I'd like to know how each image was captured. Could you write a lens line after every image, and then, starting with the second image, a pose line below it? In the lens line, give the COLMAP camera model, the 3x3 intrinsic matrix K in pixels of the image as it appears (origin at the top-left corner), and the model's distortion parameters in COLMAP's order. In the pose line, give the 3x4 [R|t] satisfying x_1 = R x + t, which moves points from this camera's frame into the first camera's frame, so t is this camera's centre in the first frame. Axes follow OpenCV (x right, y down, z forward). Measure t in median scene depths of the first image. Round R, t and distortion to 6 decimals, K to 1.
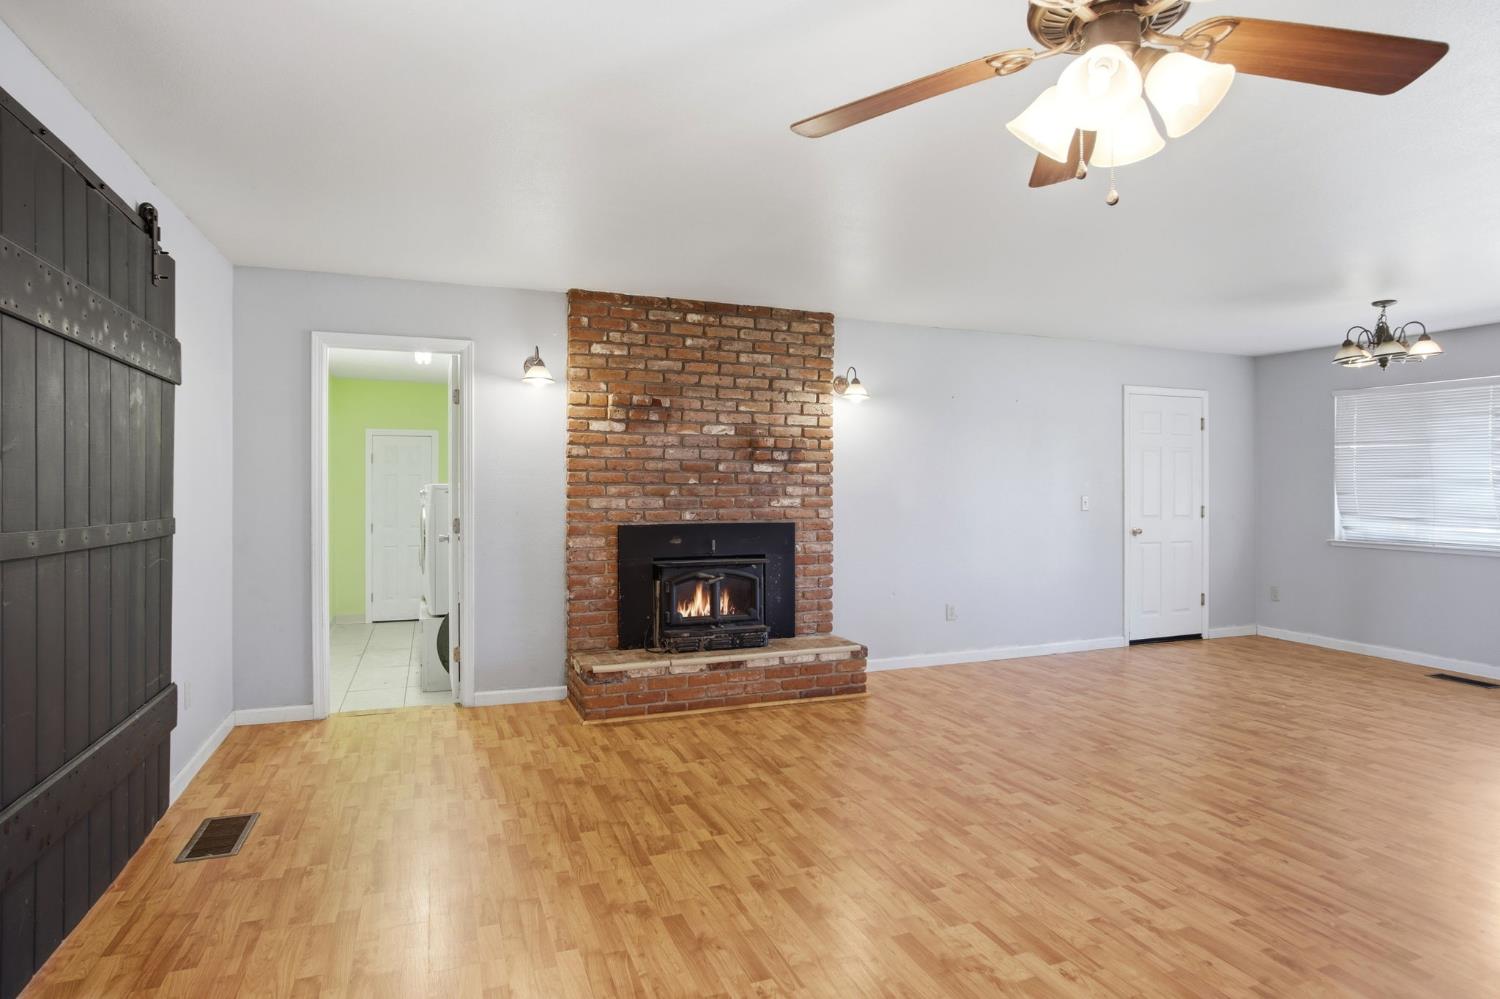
lens RADIAL K [[814.9, 0, 751.9], [0, 814.9, 487.7], [0, 0, 1]] dist [-0.029435, 0.006148]
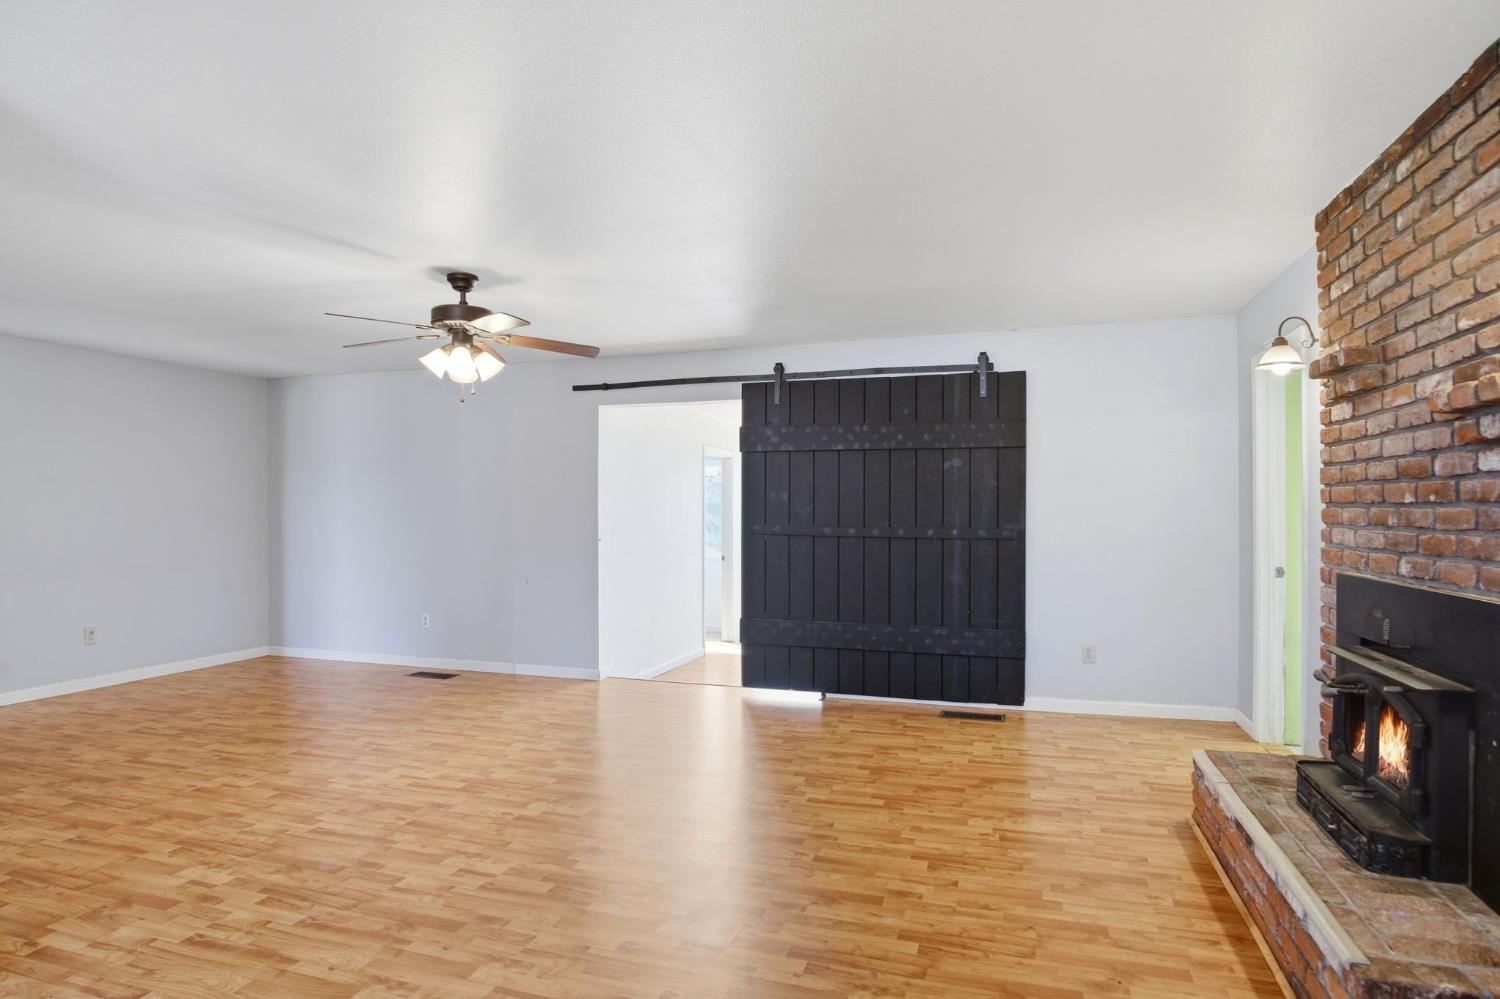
lens RADIAL K [[814.9, 0, 755.1], [0, 814.9, 506.8], [0, 0, 1]] dist [-0.029435, 0.006148]
pose [[-0.632460, -0.003618, -0.774584, 0.577816], [-0.000469, 0.999991, -0.004288, -0.000442], [0.774593, -0.002349, -0.632456, 1.041512]]
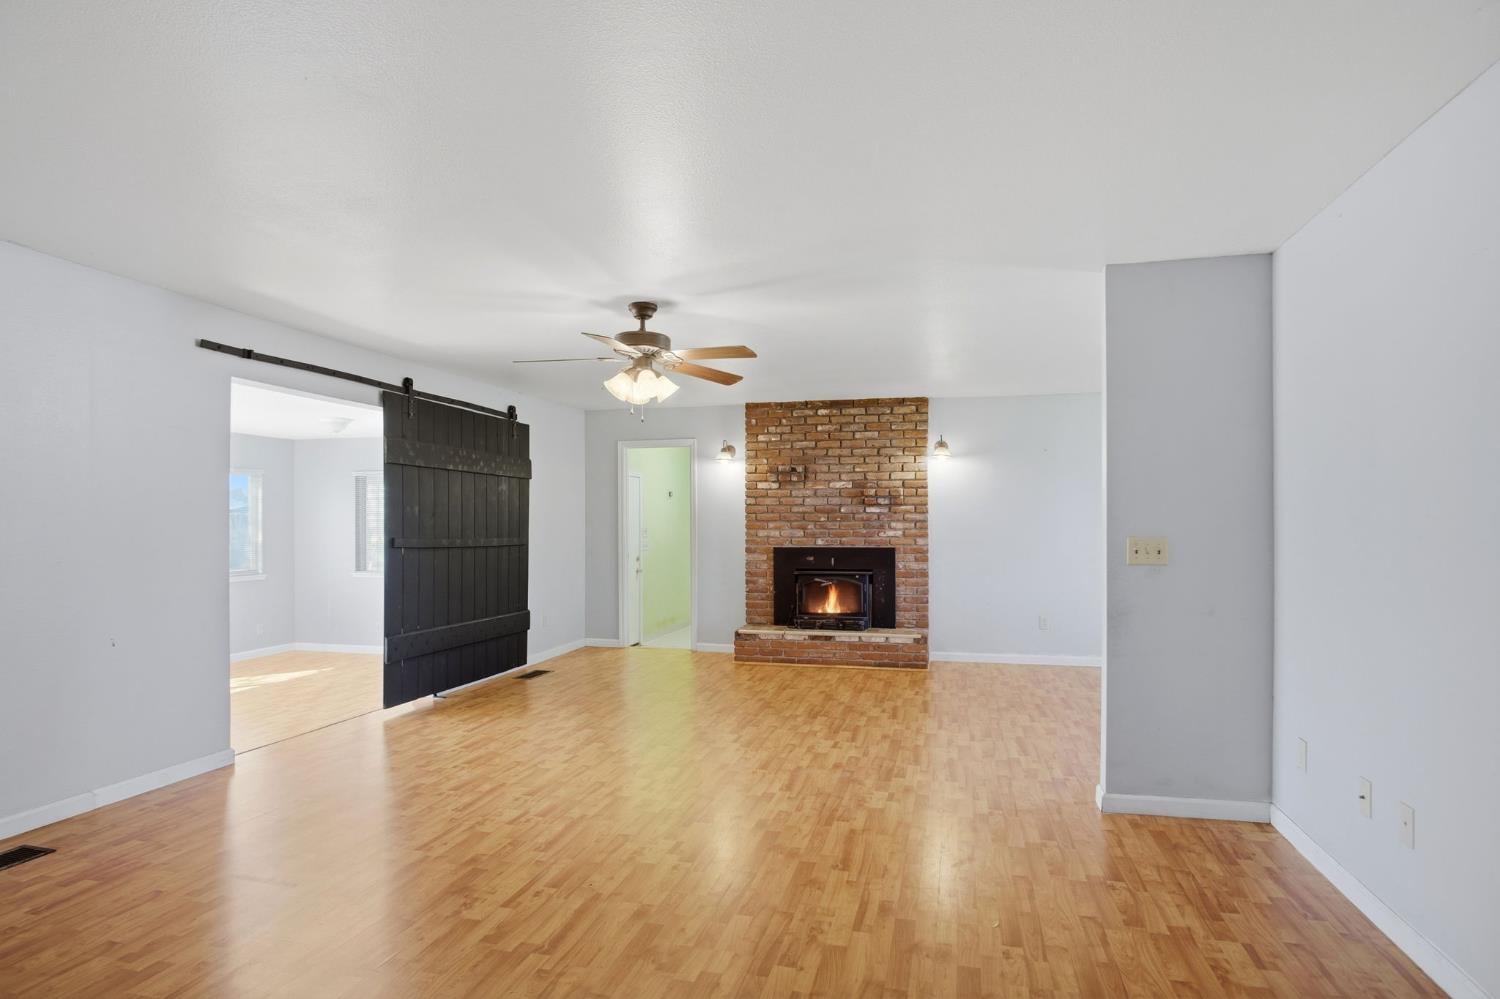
lens RADIAL K [[814.9, 0, 749.9], [0, 814.9, 509.4], [0, 0, 1]] dist [-0.029435, 0.006148]
pose [[0.811561, -0.012861, -0.584127, 0.734696], [0.002626, 0.999828, -0.018366, 0.001373], [0.584262, 0.013371, 0.811455, -0.327379]]
